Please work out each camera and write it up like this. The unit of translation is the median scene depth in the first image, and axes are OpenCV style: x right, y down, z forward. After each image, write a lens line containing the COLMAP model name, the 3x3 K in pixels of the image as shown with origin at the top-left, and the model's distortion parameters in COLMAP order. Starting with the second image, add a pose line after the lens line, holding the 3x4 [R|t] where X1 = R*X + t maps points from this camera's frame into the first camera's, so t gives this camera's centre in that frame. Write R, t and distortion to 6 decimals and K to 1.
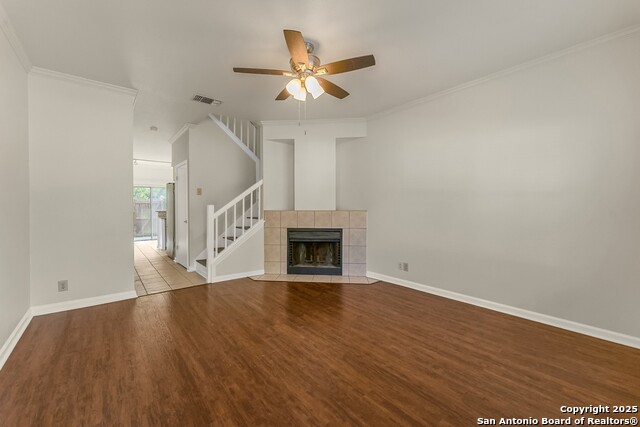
lens RADIAL K [[261.9, 0, 319.1], [0, 261.9, 214.2], [0, 0, 1]] dist [-0.002099, 0.000274]
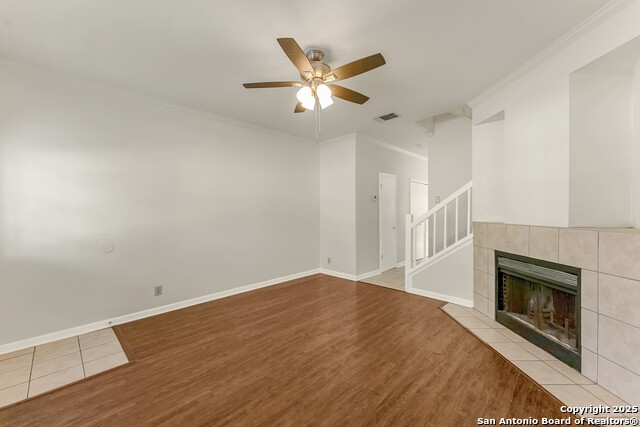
lens RADIAL K [[261.9, 0, 315.7], [0, 261.9, 212.1], [0, 0, 1]] dist [-0.002099, 0.000274]
pose [[0.085381, 0.001086, -0.996348, 0.496175], [-0.028840, 0.999583, -0.001382, -0.027941], [0.995931, 0.028853, 0.085377, 0.502369]]
